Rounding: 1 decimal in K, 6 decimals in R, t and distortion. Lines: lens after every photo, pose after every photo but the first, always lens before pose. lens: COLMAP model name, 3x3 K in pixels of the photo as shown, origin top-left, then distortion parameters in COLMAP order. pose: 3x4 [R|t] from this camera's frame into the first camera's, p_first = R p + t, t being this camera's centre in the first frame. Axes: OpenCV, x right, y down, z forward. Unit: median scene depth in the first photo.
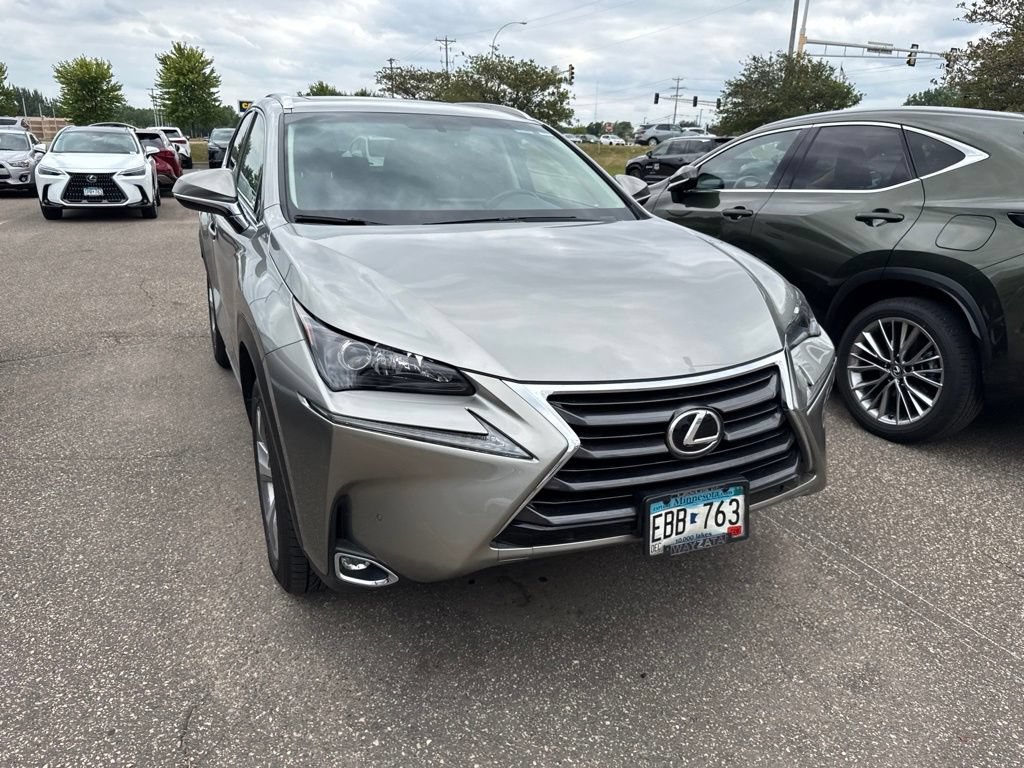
lens RADIAL K [[717.0, 0, 514.6], [0, 717.0, 384.9], [0, 0, 1]] dist [0.011882, -0.018648]
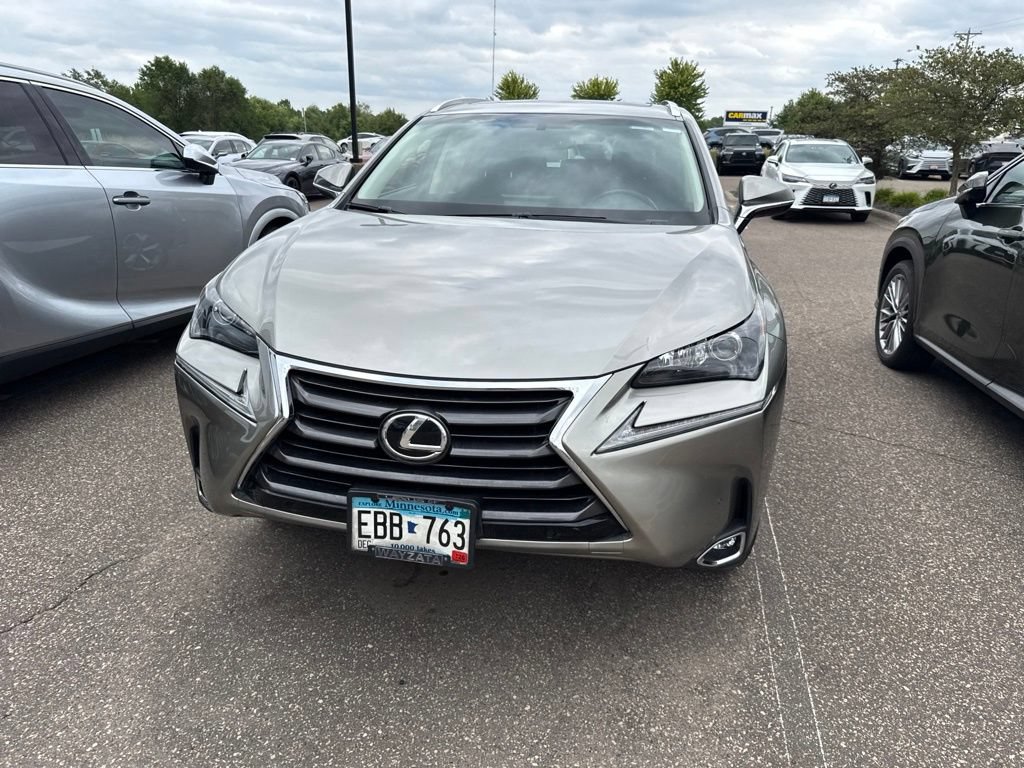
lens RADIAL K [[719.7, 0, 511.6], [0, 719.7, 375.3], [0, 0, 1]] dist [0.003444, -0.006677]
pose [[0.814910, 0.169919, -0.554120, 0.727861], [-0.182635, 0.982636, 0.032733, -0.057177], [0.550060, 0.074527, 0.831793, 0.231910]]
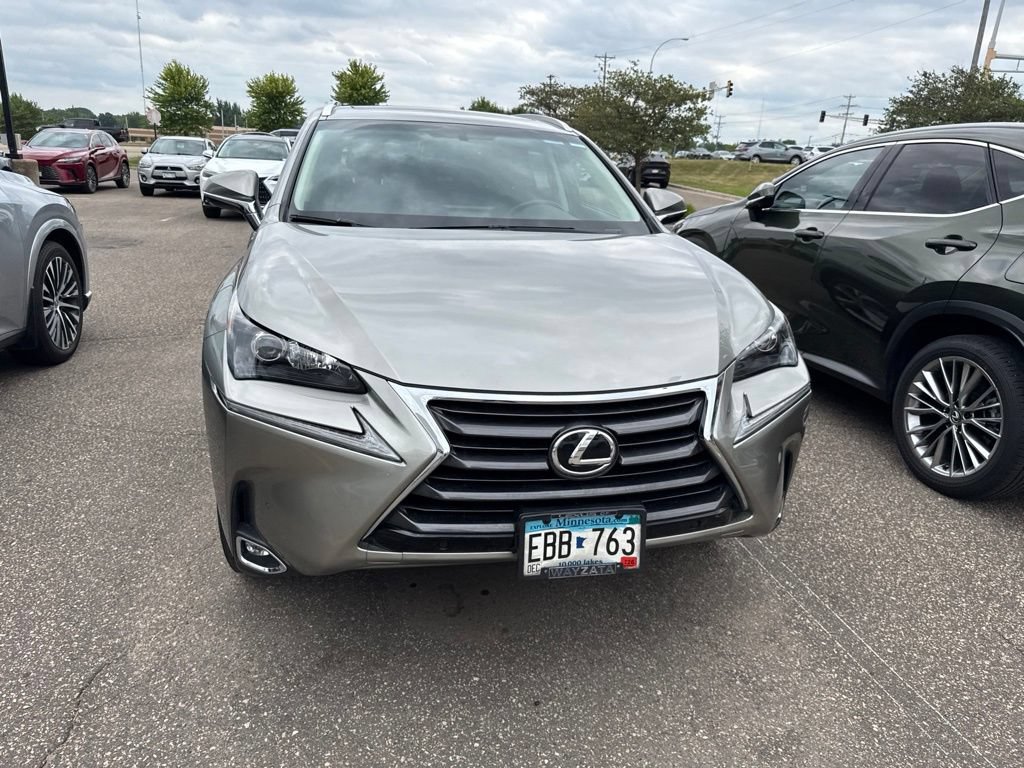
lens RADIAL K [[718.7, 0, 512.0], [0, 718.7, 384.0], [0, 0, 1]] dist [0.017106, -0.025500]
pose [[0.980014, 0.079250, -0.182463, 0.272818], [-0.083114, 0.996447, -0.013615, -0.002704], [0.180735, 0.028508, 0.983119, 0.036907]]
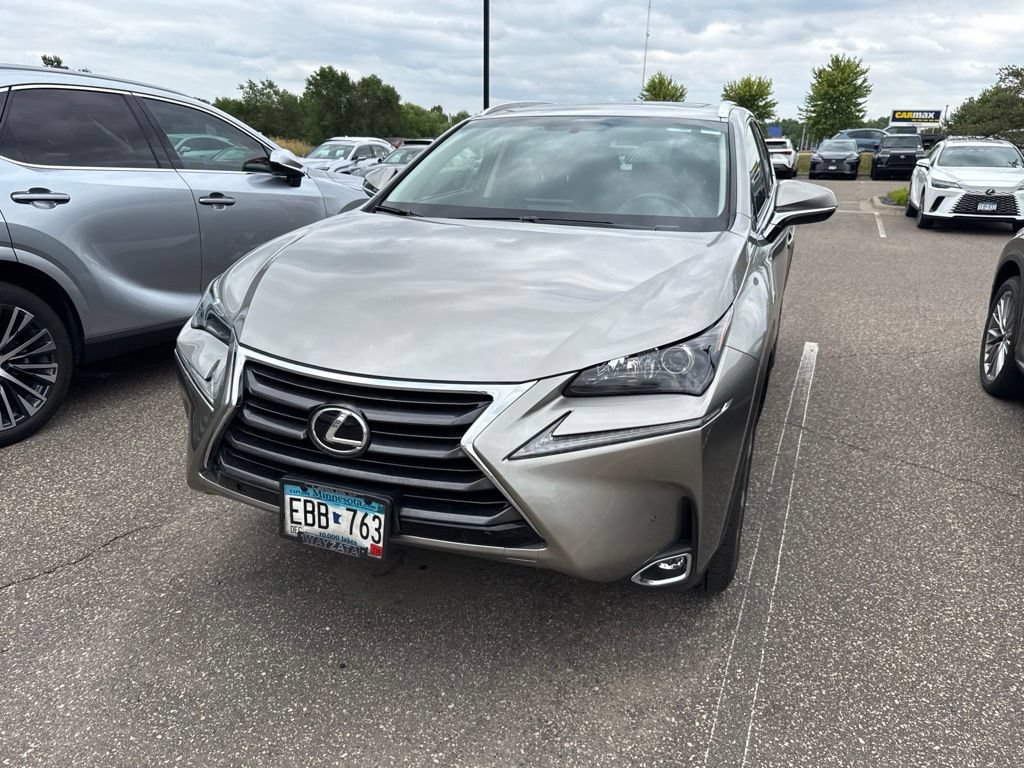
lens RADIAL K [[717.0, 0, 514.6], [0, 717.0, 384.9], [0, 0, 1]] dist [0.011882, -0.018648]
pose [[0.692508, 0.215993, -0.688317, 0.907711], [-0.225675, 0.971101, 0.077682, -0.106065], [0.685204, 0.101540, 0.721239, 0.377512]]
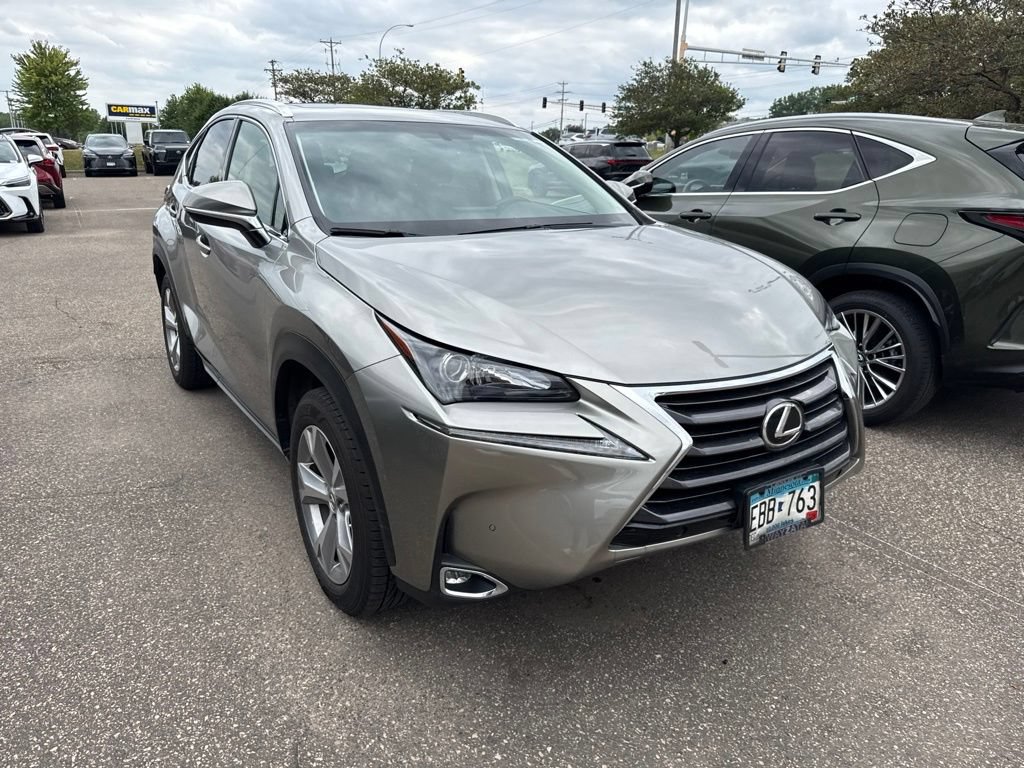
lens RADIAL K [[720.8, 0, 512.0], [0, 720.8, 384.0], [0, 0, 1]] dist [0.026086, -0.035970]
pose [[0.988715, -0.052404, 0.140342, -0.242288], [0.053452, 0.998564, -0.003703, -0.010343], [-0.139946, 0.011162, 0.990096, -0.001167]]
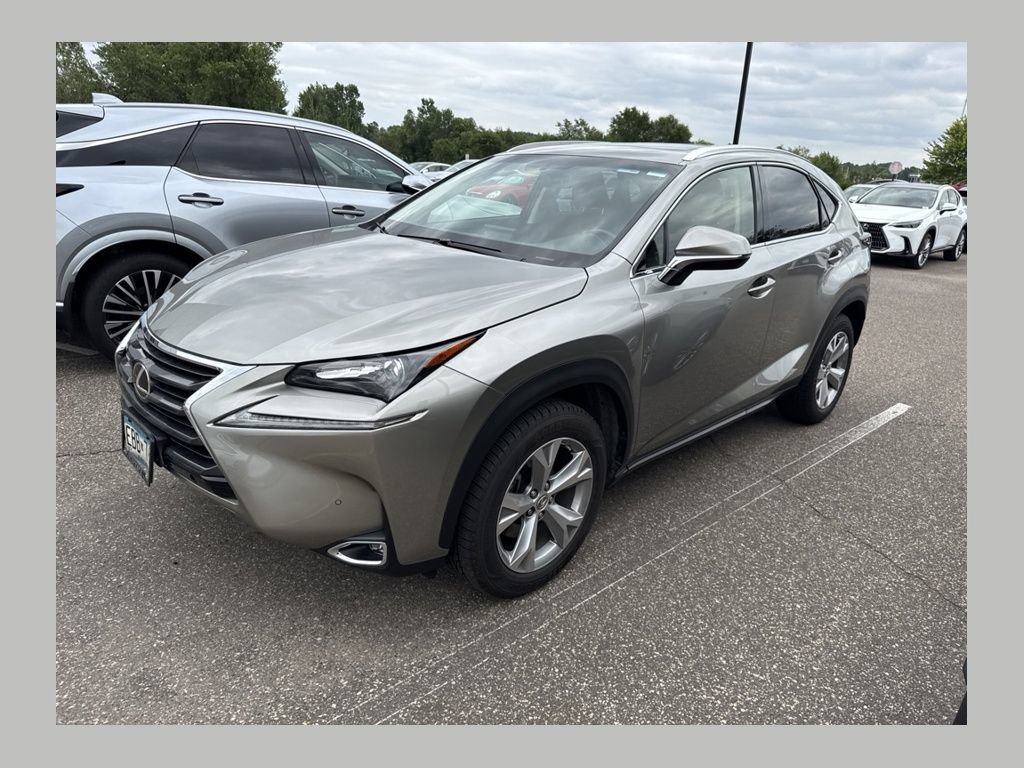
lens RADIAL K [[639.4, 0, 510.2], [0, 639.4, 371.2], [0, 0, 1]] dist [0.008376, -0.013923]
pose [[0.342496, 0.282019, -0.896193, 1.277956], [-0.339028, 0.926713, 0.162058, -0.305382], [0.876217, 0.248330, 0.413008, 0.916426]]
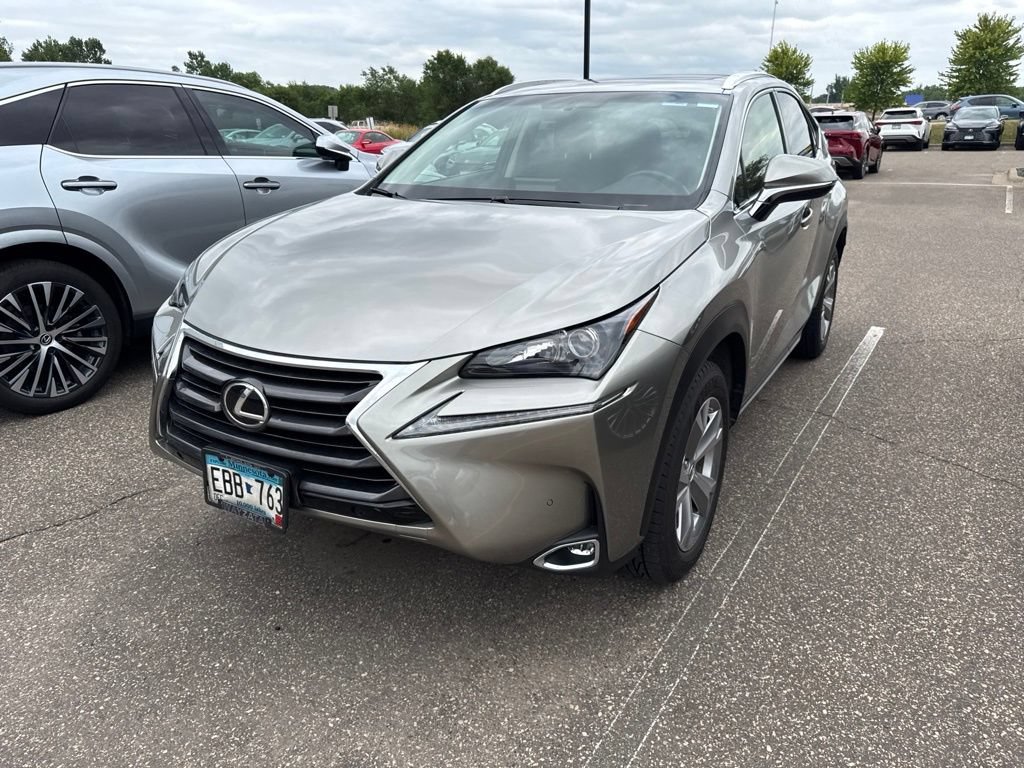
lens RADIAL K [[716.0, 0, 514.4], [0, 716.0, 381.9], [0, 0, 1]] dist [0.005801, -0.011572]
pose [[0.574794, 0.247522, -0.779965, 1.059322], [-0.231961, 0.963343, 0.134774, -0.161164], [0.784733, 0.103454, 0.611139, 0.559822]]
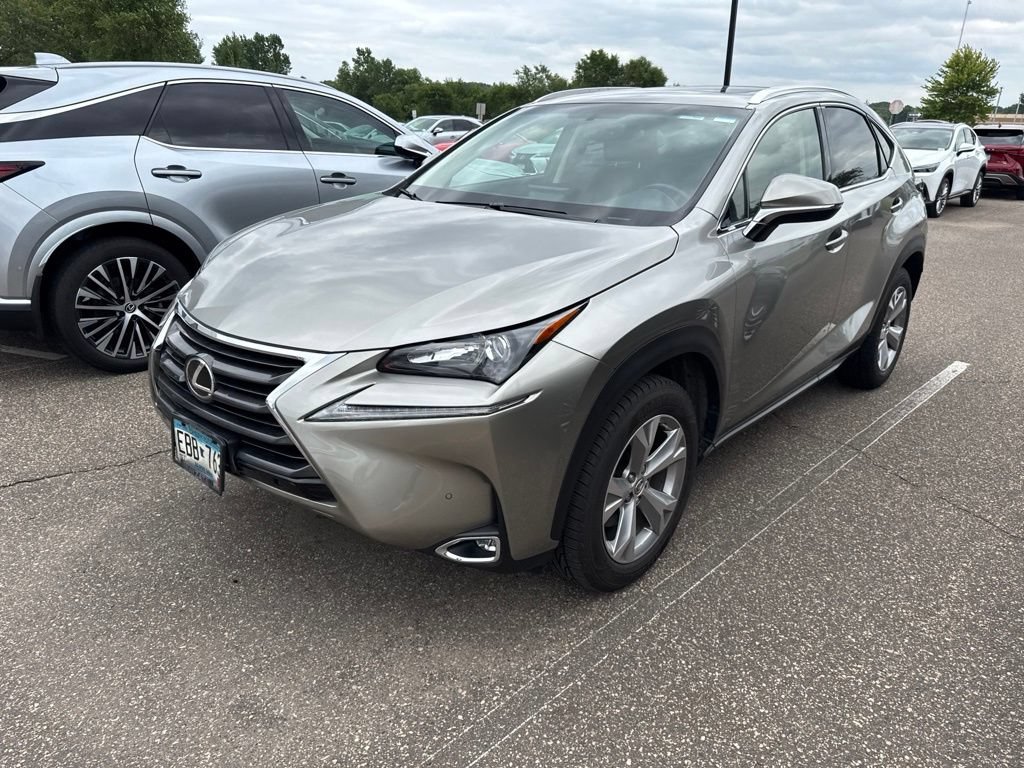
lens RADIAL K [[717.0, 0, 514.6], [0, 717.0, 384.9], [0, 0, 1]] dist [0.011882, -0.018648]
pose [[0.405330, 0.296407, -0.864783, 1.225362], [-0.293373, 0.938117, 0.184036, -0.237134], [0.865817, 0.179109, 0.467205, 0.747958]]
